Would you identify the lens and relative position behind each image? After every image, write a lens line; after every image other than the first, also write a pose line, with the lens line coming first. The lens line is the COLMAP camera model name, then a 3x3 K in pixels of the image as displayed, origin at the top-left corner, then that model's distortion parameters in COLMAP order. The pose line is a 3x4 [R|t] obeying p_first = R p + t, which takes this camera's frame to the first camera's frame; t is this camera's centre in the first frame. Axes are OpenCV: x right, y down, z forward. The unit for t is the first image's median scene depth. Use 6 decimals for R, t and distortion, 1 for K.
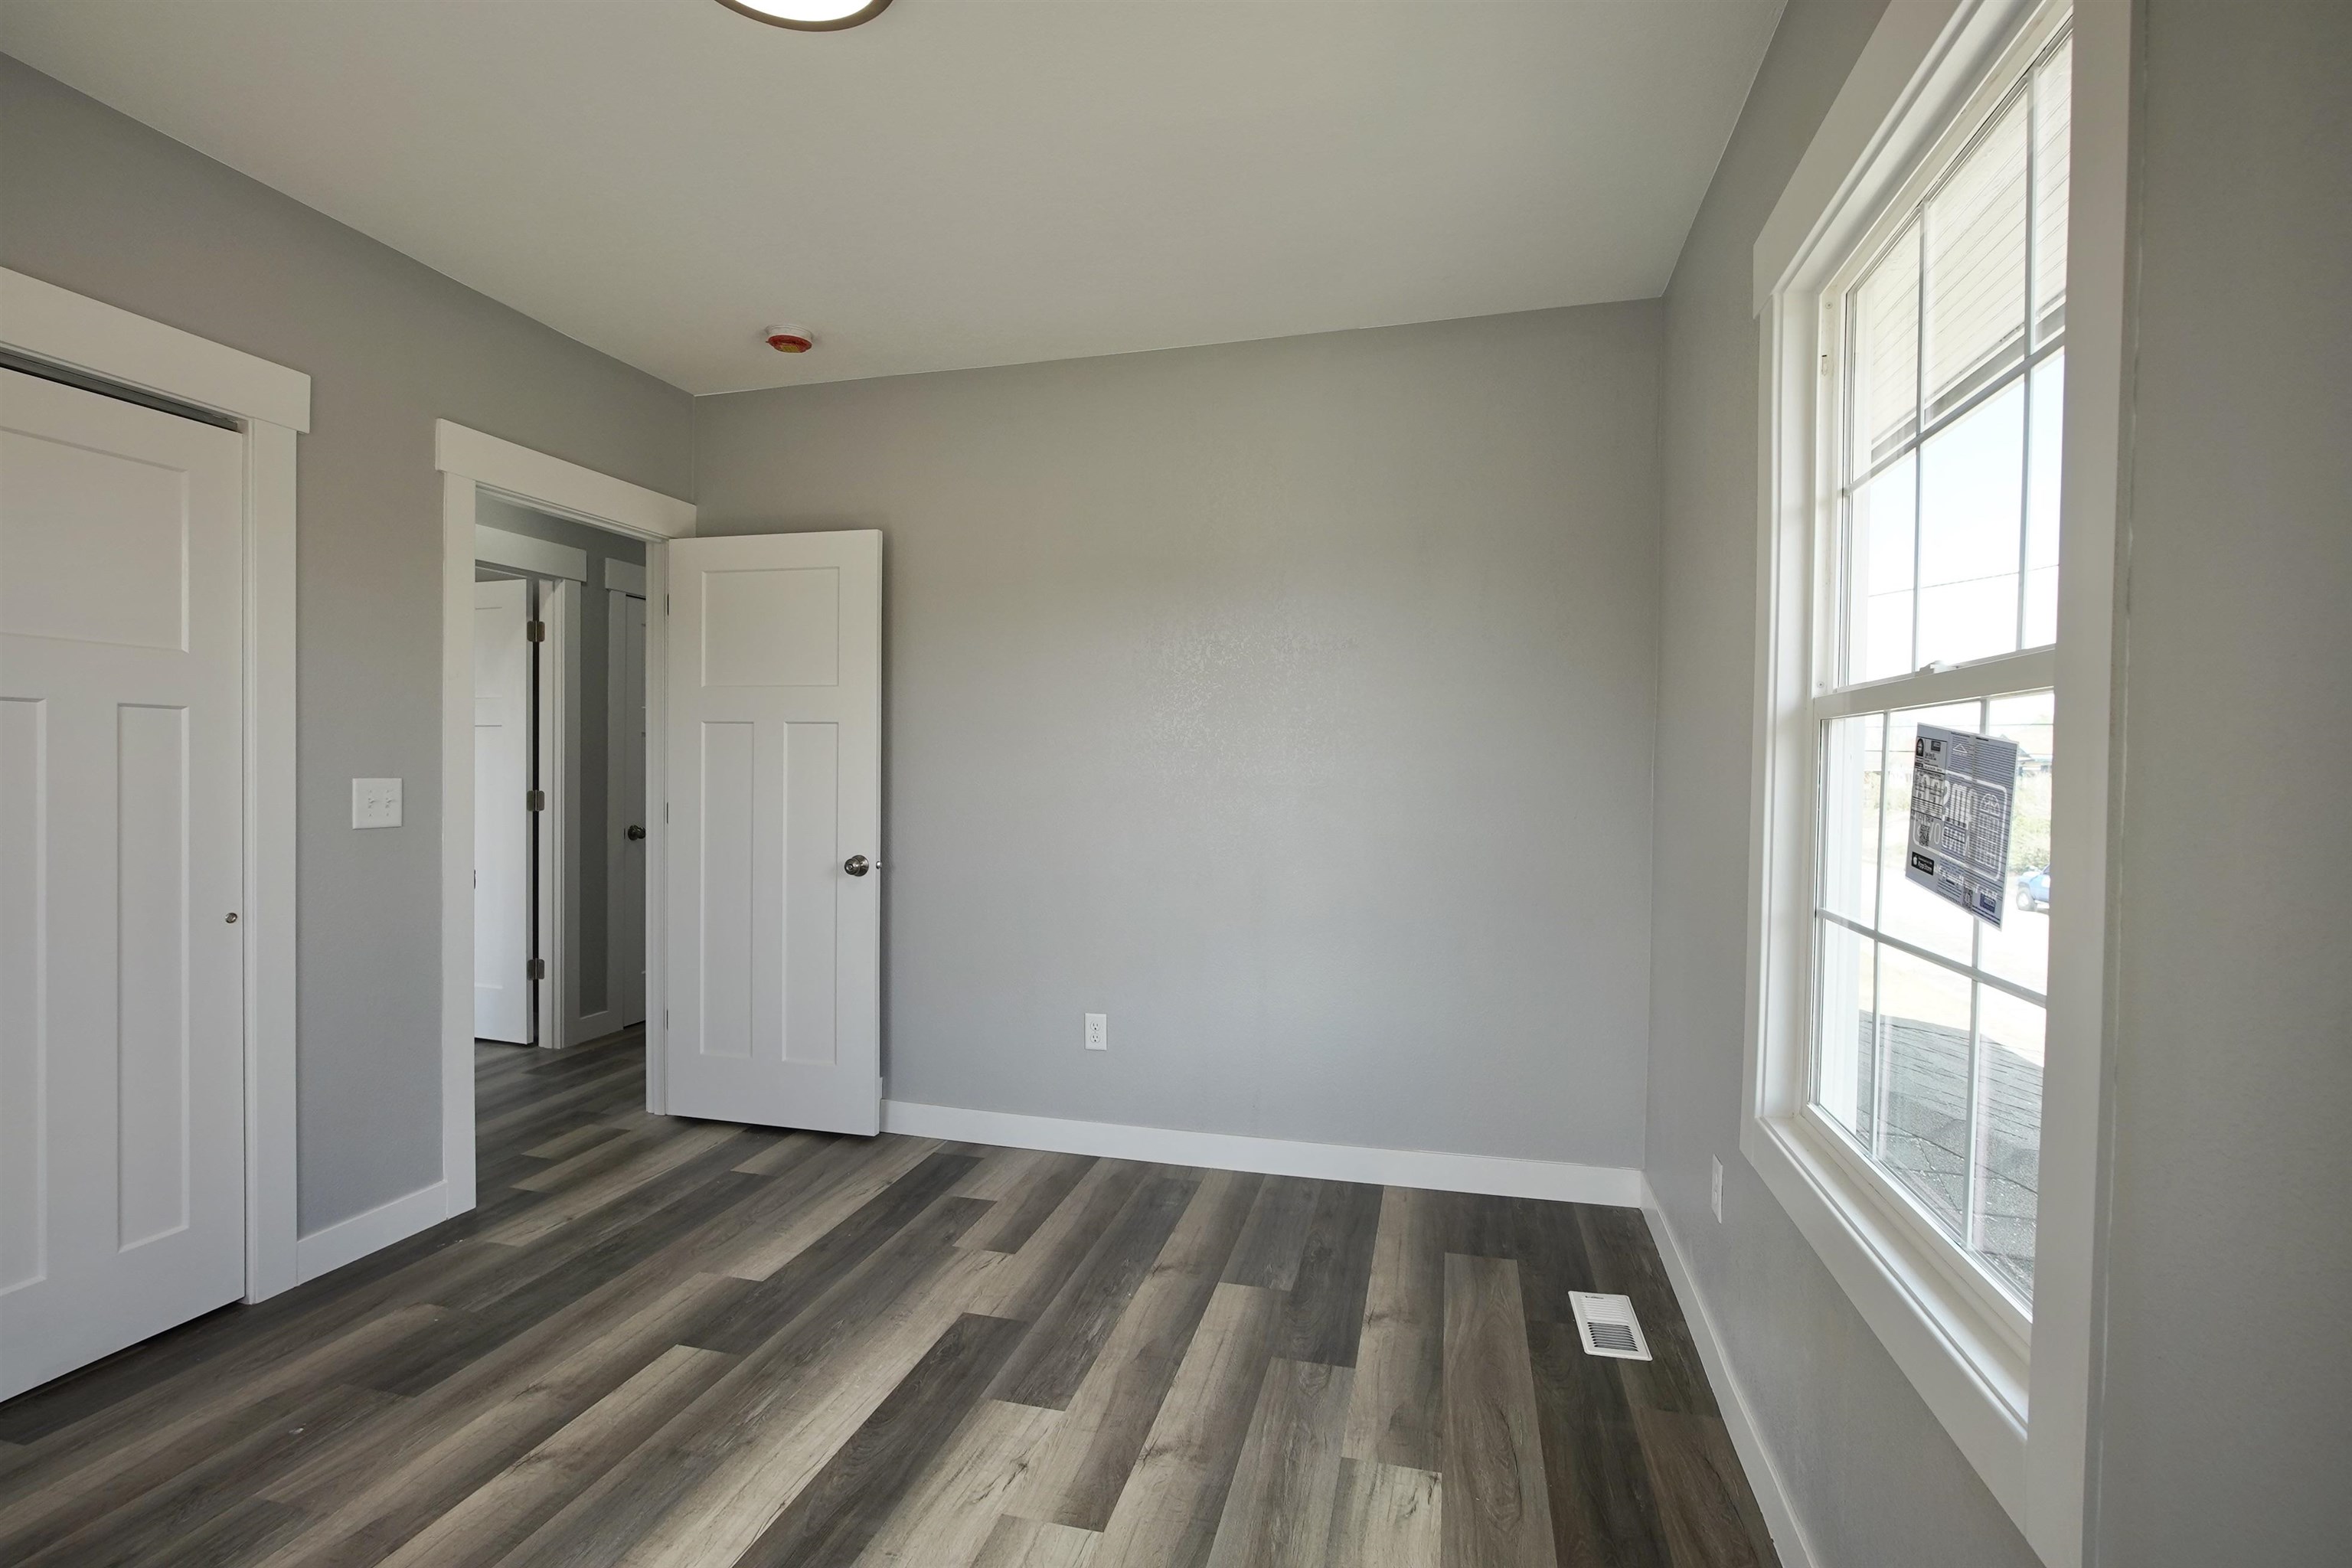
lens RADIAL K [[1079.3, 0, 1173.8], [0, 1079.3, 786.5], [0, 0, 1]] dist [-0.026234, 0.013851]
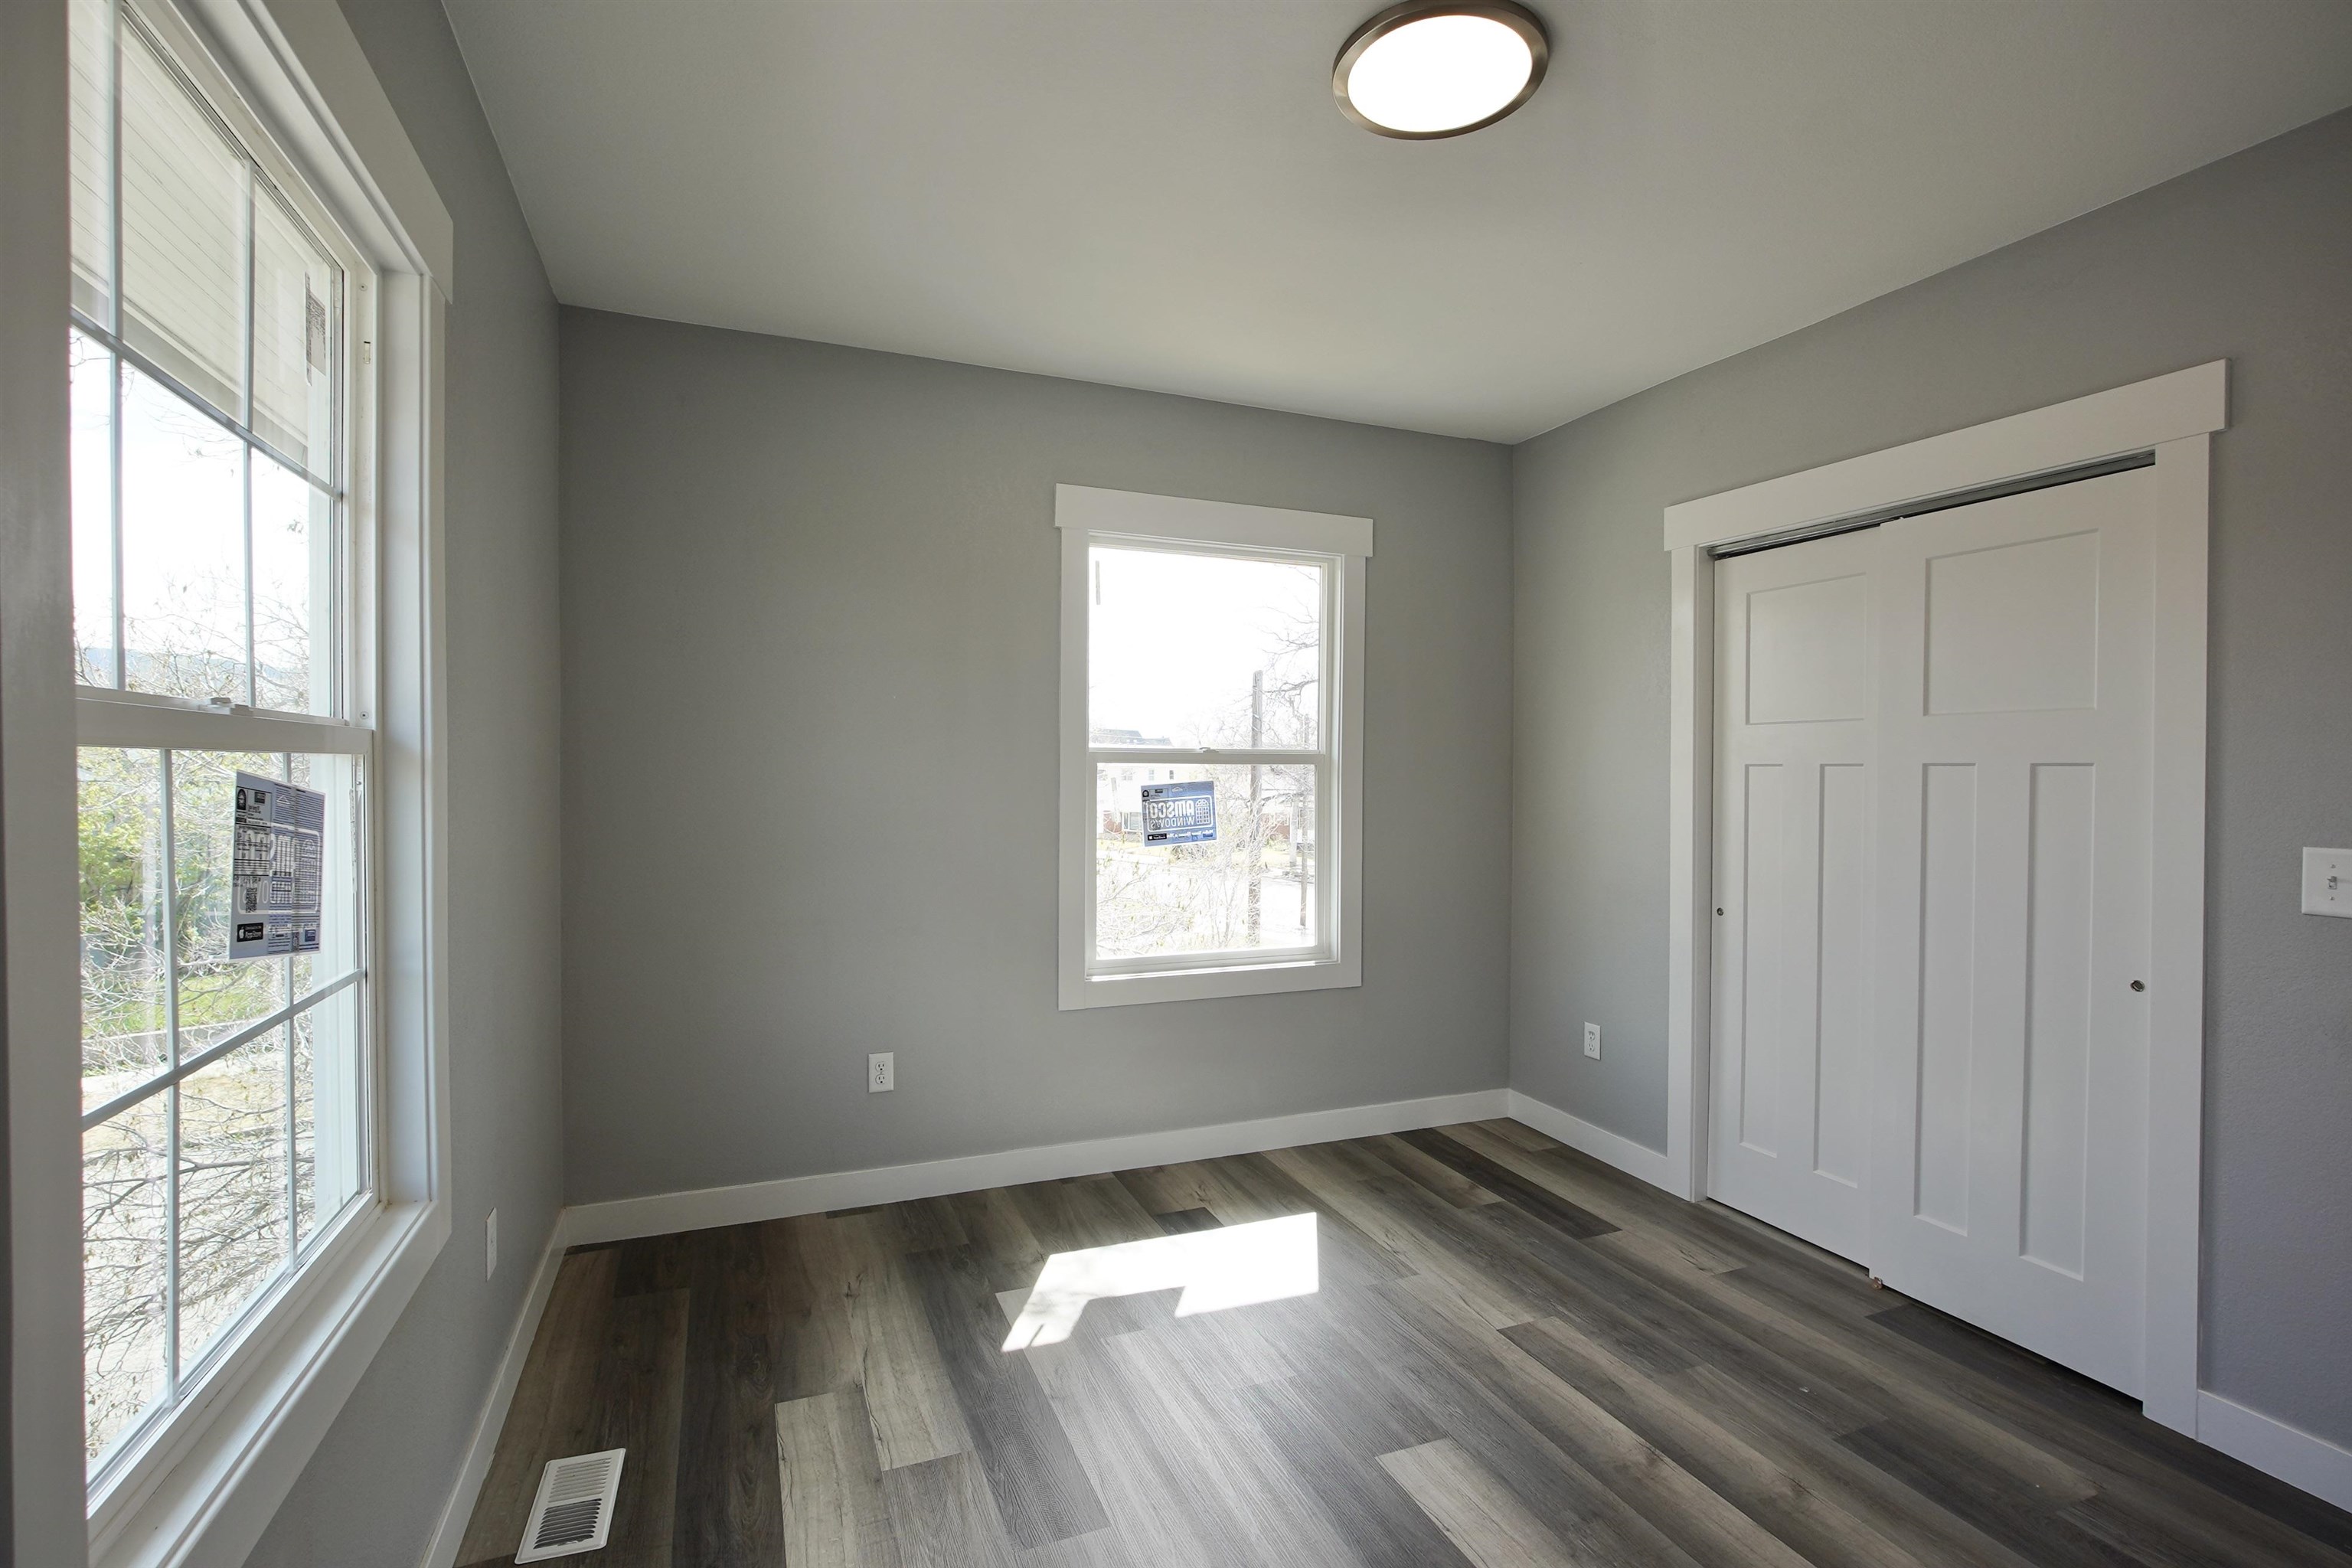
lens RADIAL K [[1079.3, 0, 1173.8], [0, 1079.3, 786.5], [0, 0, 1]] dist [-0.026234, 0.013851]
pose [[-0.801007, -0.008434, -0.598595, 0.390309], [-0.026950, 0.999395, 0.021982, -0.054434], [0.598048, 0.033740, -0.800750, 1.352325]]
